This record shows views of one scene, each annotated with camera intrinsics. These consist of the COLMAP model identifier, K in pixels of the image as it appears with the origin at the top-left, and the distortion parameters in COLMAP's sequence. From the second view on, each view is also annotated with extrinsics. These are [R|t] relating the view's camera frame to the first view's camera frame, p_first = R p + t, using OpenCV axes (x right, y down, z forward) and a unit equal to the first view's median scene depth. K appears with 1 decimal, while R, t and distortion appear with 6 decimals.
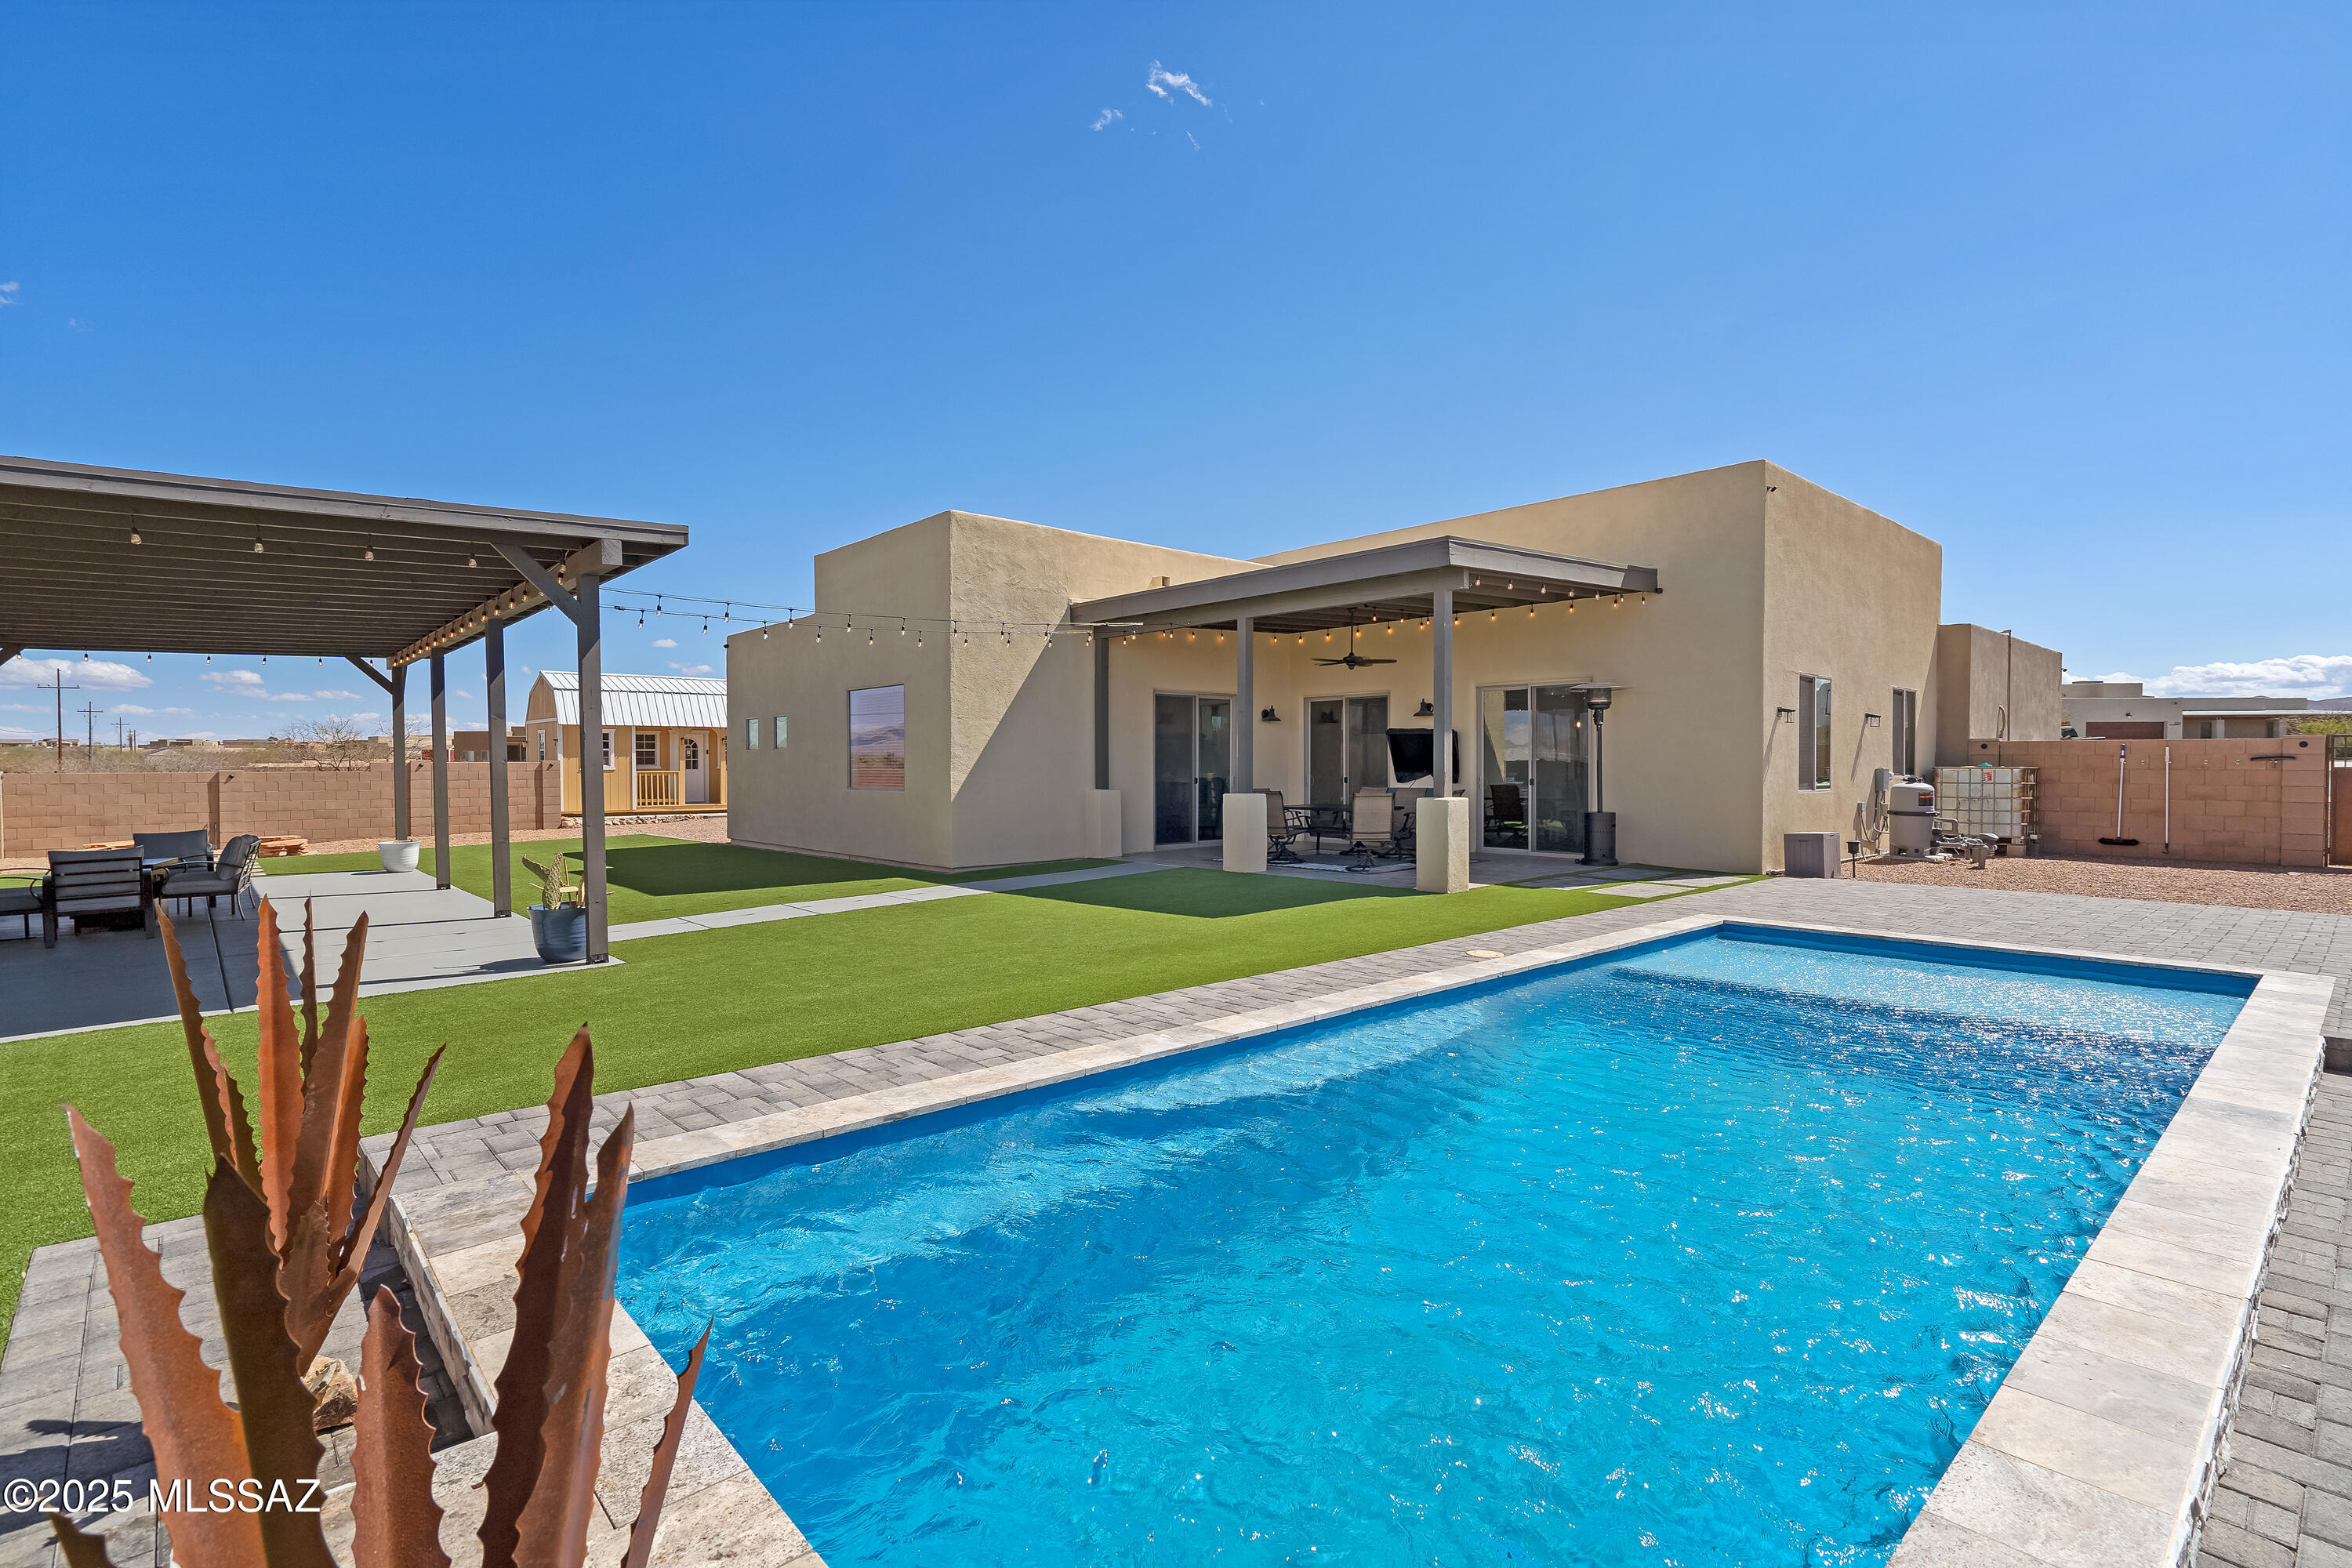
lens RADIAL K [[1091.5, 0, 1187.4], [0, 1091.5, 776.2], [0, 0, 1]] dist [-0.008495, 0.001981]
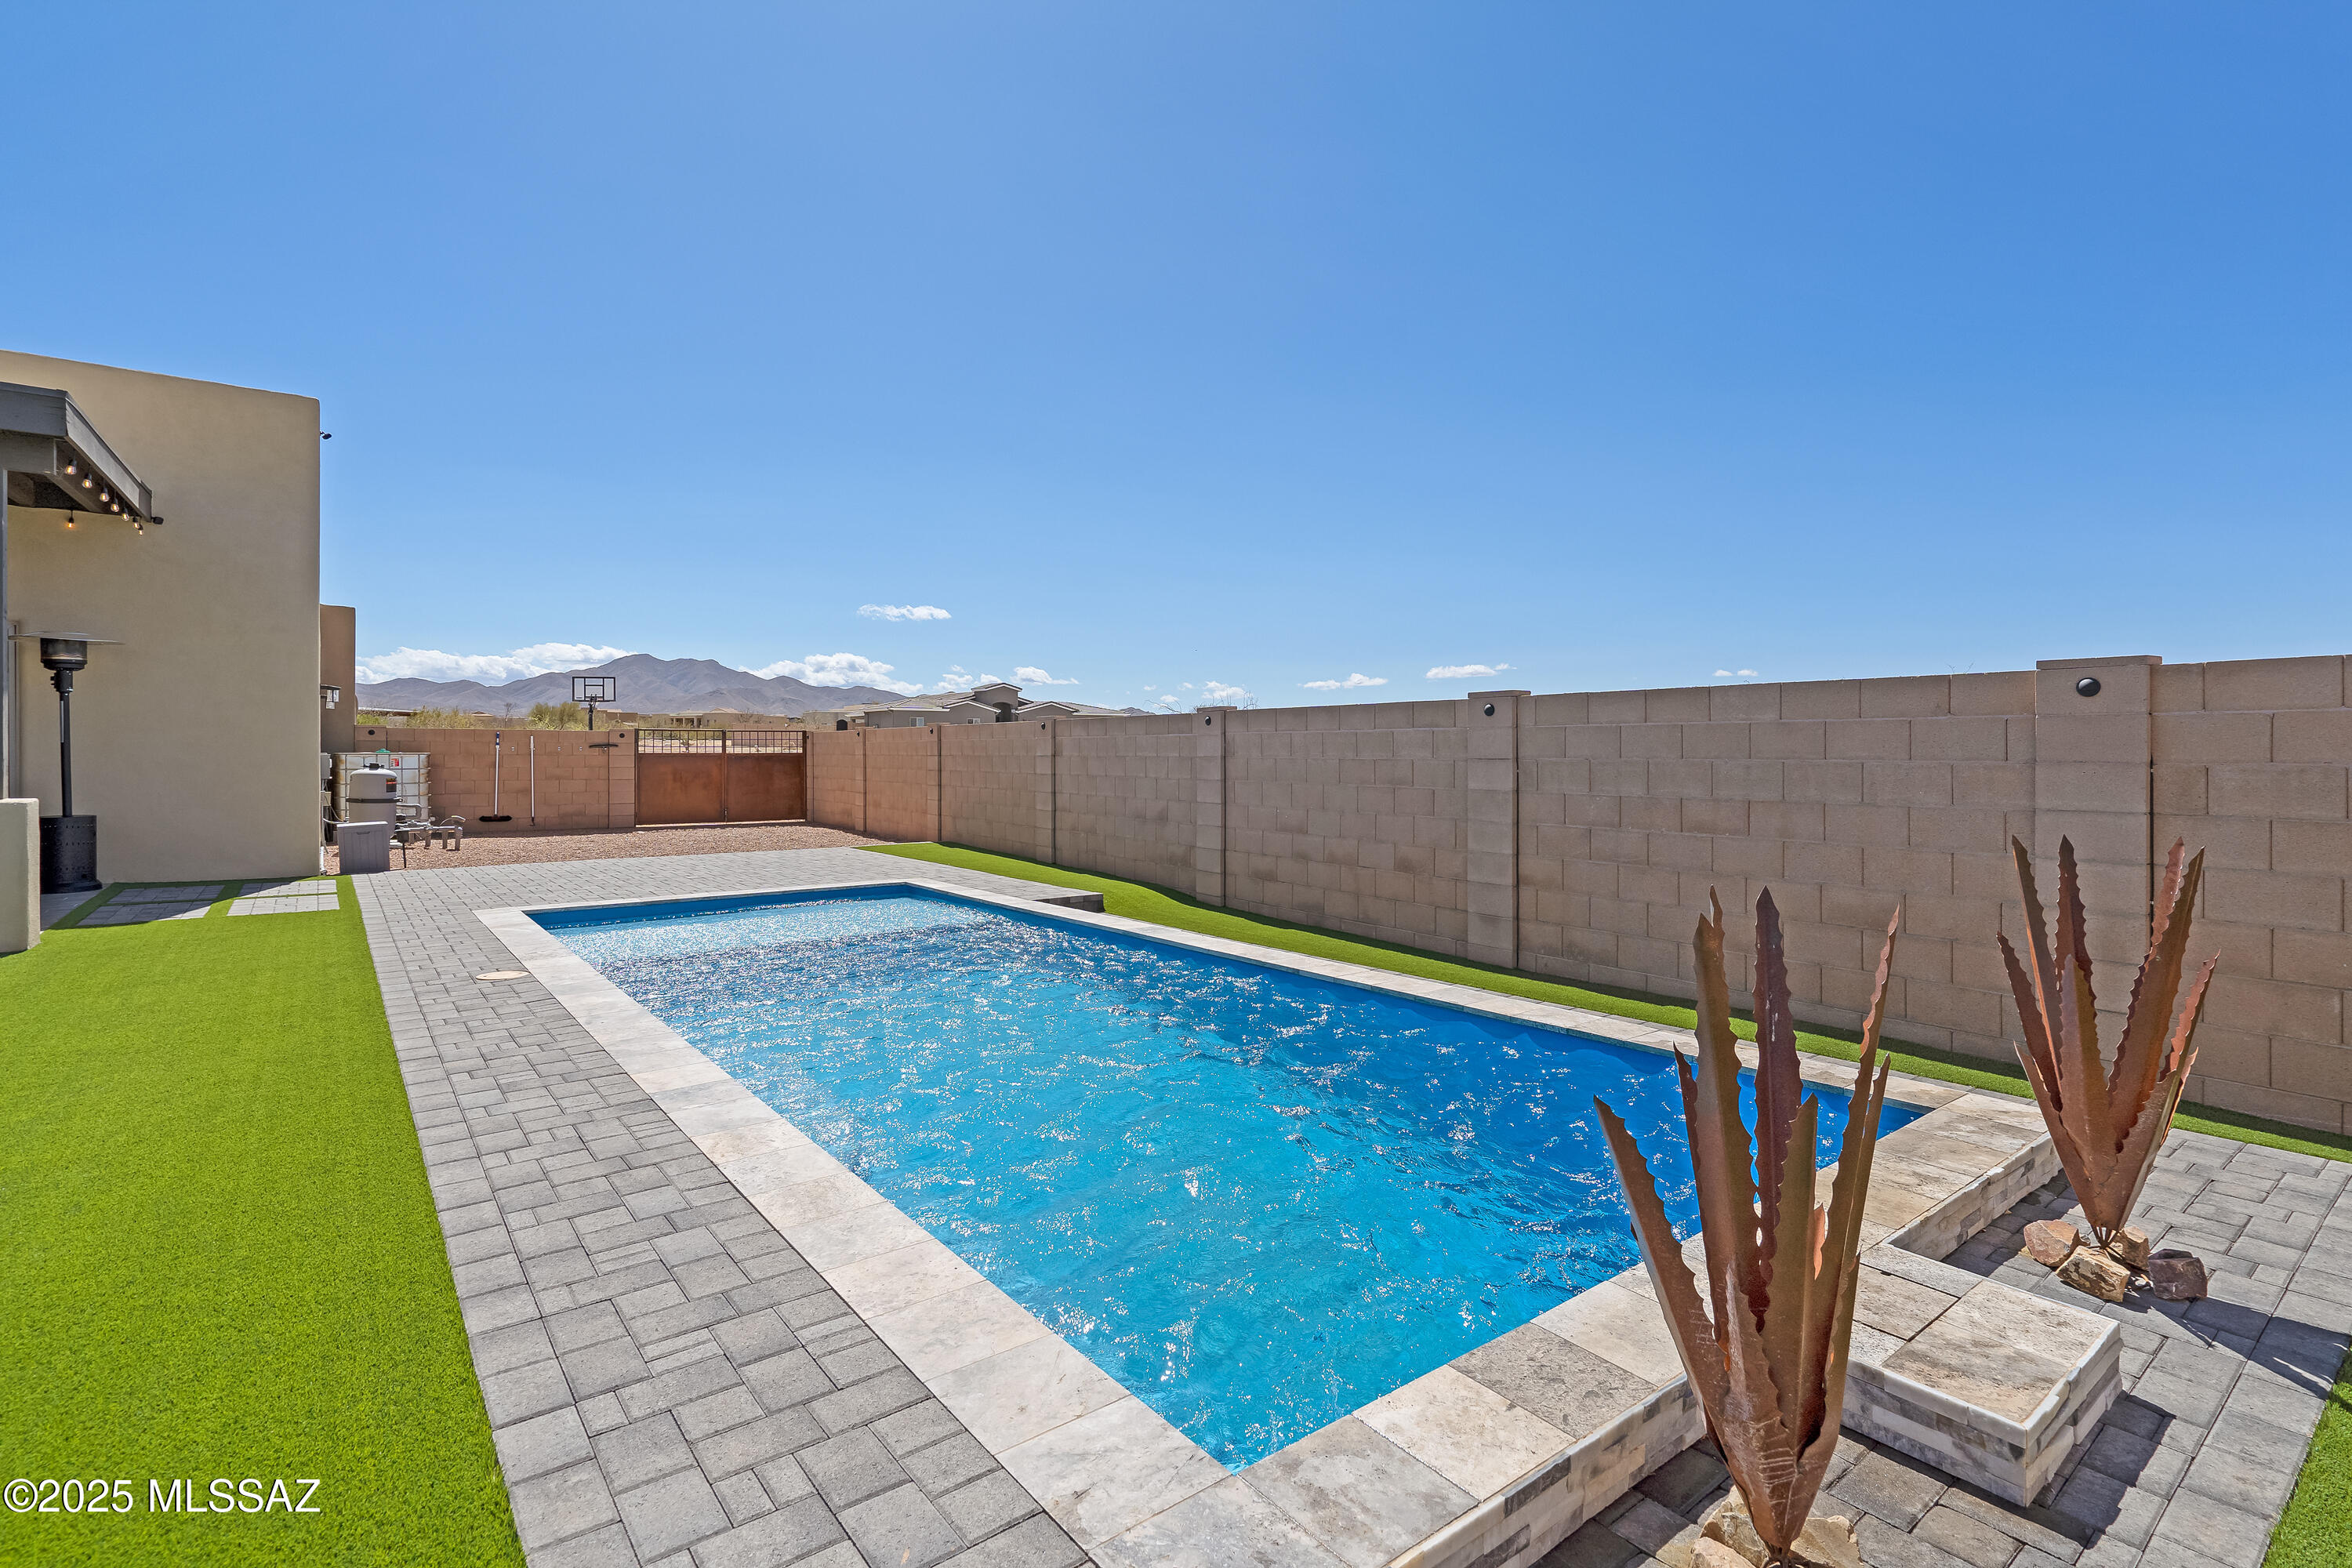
lens RADIAL K [[1091.5, 0, 1189.5], [0, 1091.5, 774.9], [0, 0, 1]] dist [-0.008495, 0.001981]
pose [[0.090259, -0.019834, 0.995721, -0.226723], [0.010843, 0.999762, 0.018931, 0.000882], [-0.995859, 0.009088, 0.090452, 0.187753]]
